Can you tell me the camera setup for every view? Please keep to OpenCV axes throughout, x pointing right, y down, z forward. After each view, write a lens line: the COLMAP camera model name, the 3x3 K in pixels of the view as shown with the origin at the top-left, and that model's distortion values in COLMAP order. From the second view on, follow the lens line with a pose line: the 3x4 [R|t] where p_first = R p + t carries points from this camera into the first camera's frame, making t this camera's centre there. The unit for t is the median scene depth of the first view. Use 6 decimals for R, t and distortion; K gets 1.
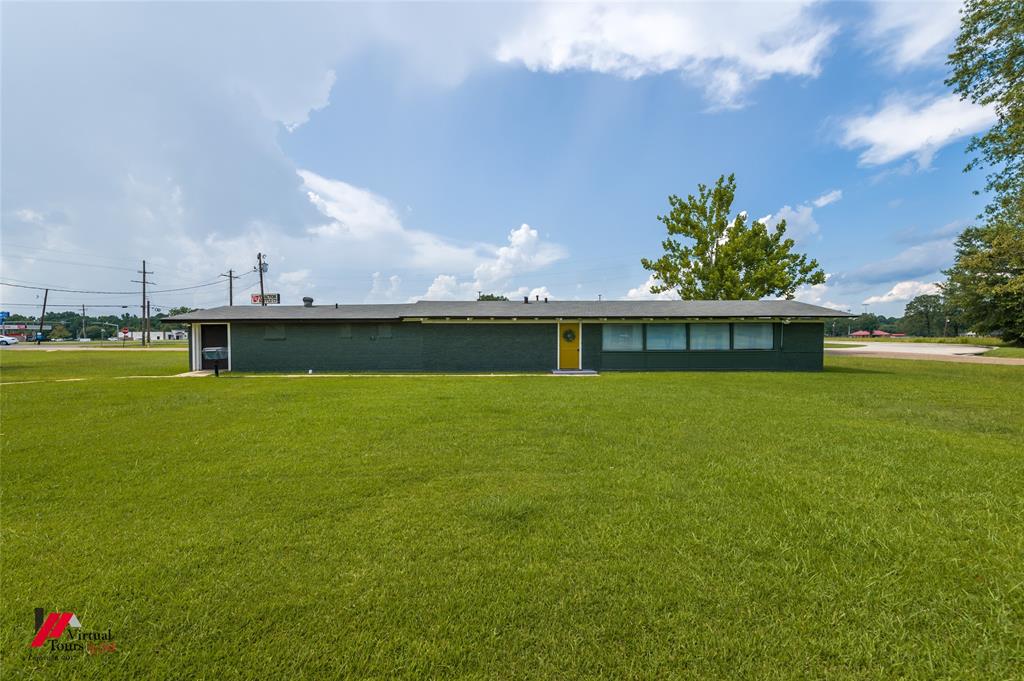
lens RADIAL K [[403.8, 0, 512.0], [0, 403.8, 340.5], [0, 0, 1]] dist [0.014482, 0.000039]
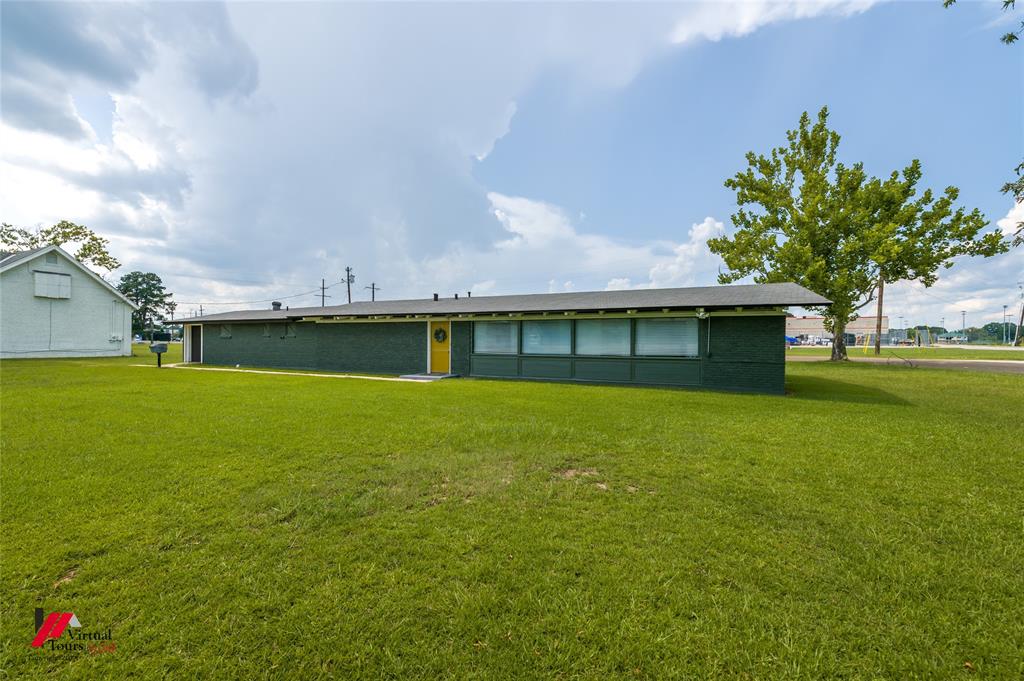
lens RADIAL K [[404.1, 0, 512.0], [0, 404.1, 340.5], [0, 0, 1]] dist [0.009746, 0.000071]
pose [[0.908003, 0.007792, -0.418890, 0.356067], [-0.011503, 0.999914, -0.006336, 0.001489], [0.418805, 0.010572, 0.908015, 0.148172]]
